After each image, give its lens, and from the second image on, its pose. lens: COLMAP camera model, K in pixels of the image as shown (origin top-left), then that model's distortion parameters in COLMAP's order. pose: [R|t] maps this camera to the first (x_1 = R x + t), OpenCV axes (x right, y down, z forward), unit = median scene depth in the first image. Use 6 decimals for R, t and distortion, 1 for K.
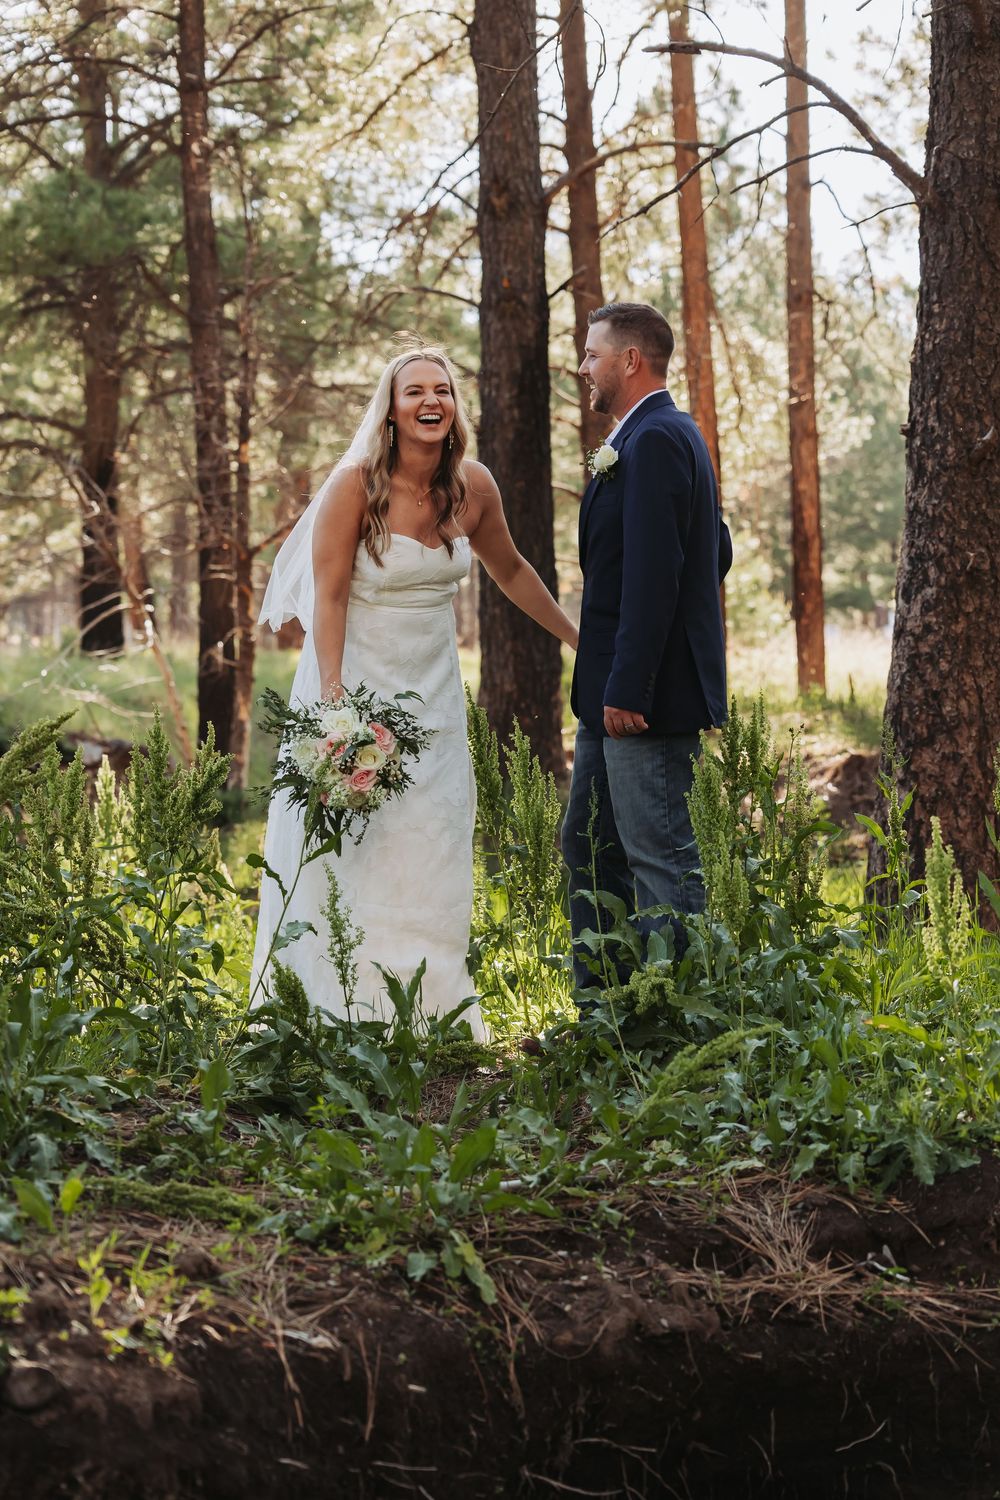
lens RADIAL K [[3653.9, 0, 500.0], [0, 3653.9, 750.0], [0, 0, 1]] dist [-0.162763, -0.804540]
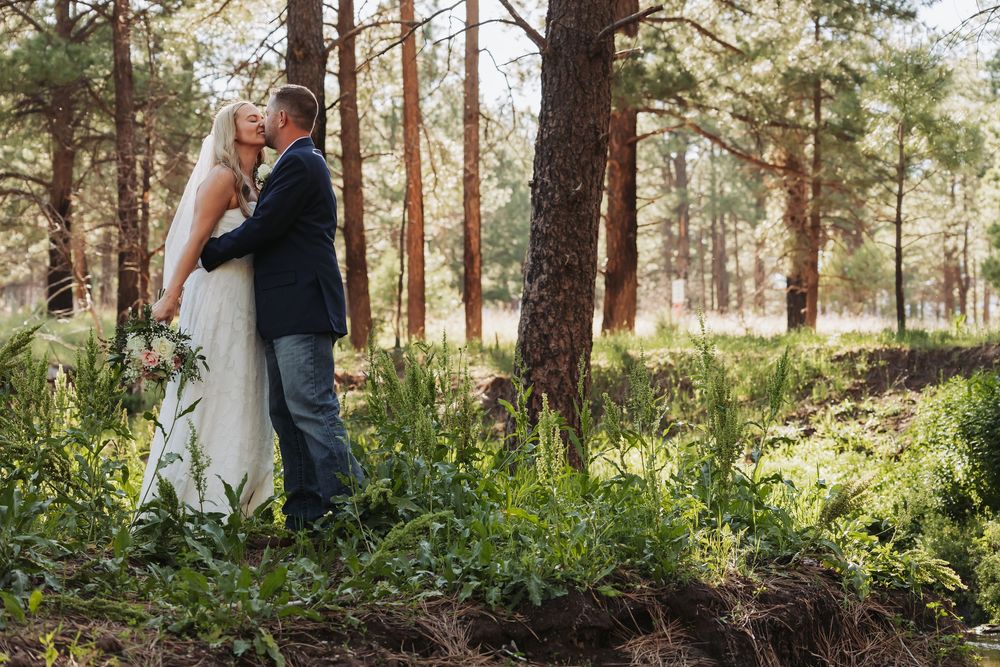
lens RADIAL K [[2118.1, 0, 500.0], [0, 2118.1, 333.5], [0, 0, 1]] dist [-0.140750, 0.091709]
pose [[0.995071, 0.018811, 0.097360, -0.000055], [-0.016491, 0.999562, -0.024580, 0.008353], [-0.097779, 0.022853, 0.994946, 0.000718]]
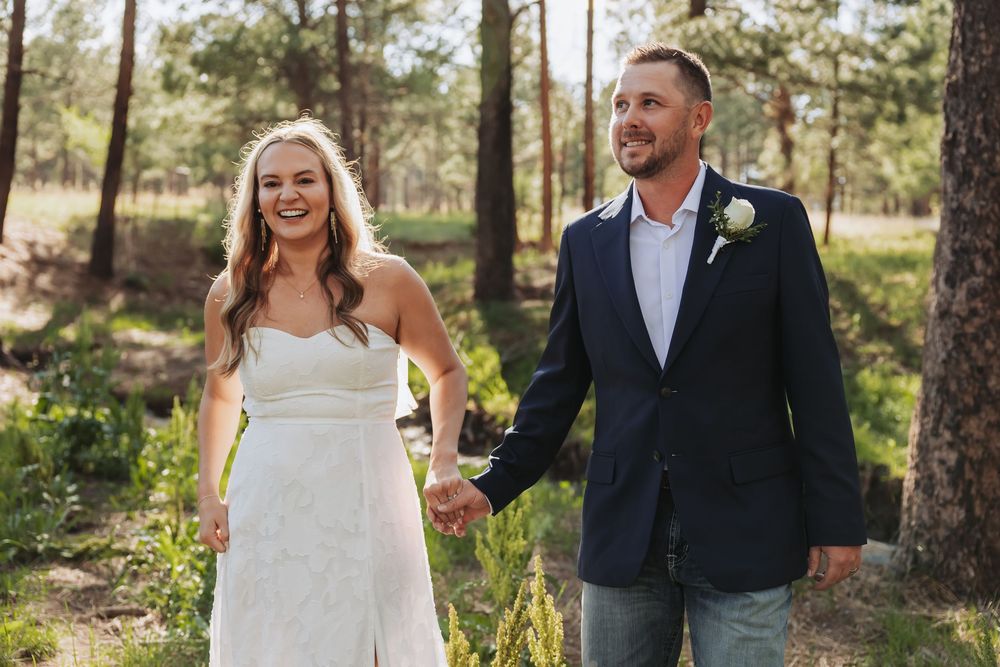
lens RADIAL K [[1081.2, 0, 499.0], [0, 1081.2, 308.9], [0, 0, 1]] dist [0.002635, 0.000622]
pose [[0.997769, 0.014753, 0.065117, -0.057011], [-0.019617, 0.997013, 0.074699, -0.056841], [-0.063820, -0.075810, 0.995078, 0.657028]]
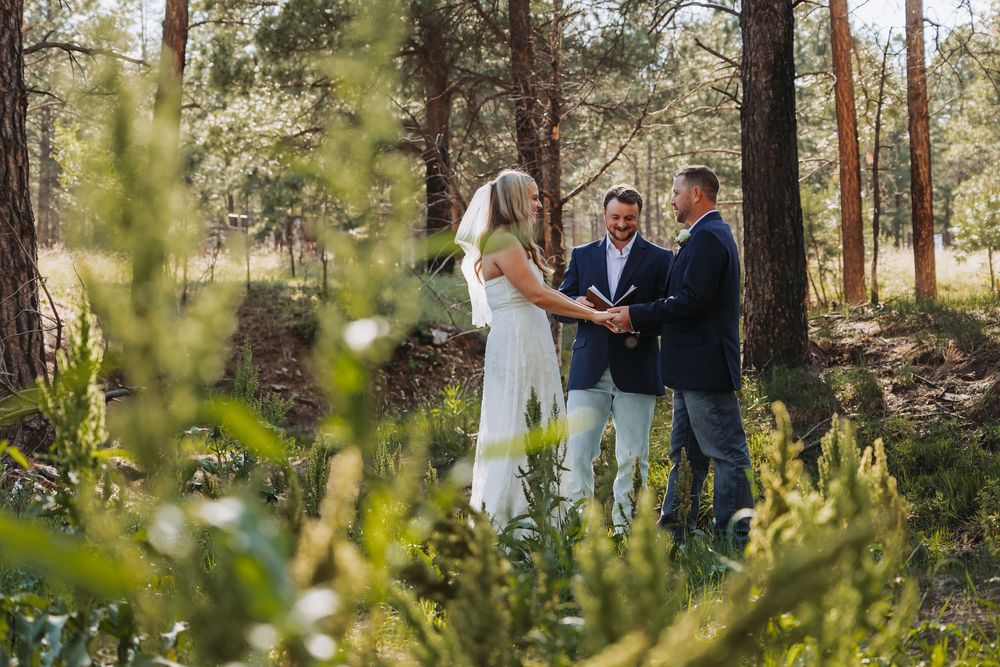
lens RADIAL K [[1960.2, 0, 500.0], [0, 1960.2, 333.5], [0, 0, 1]] dist [0.011680, -0.090672]
pose [[0.997503, -0.018115, -0.068268, -0.083023], [0.018659, 0.999799, 0.007340, -0.018585], [0.068121, -0.008596, 0.997640, 0.469394]]
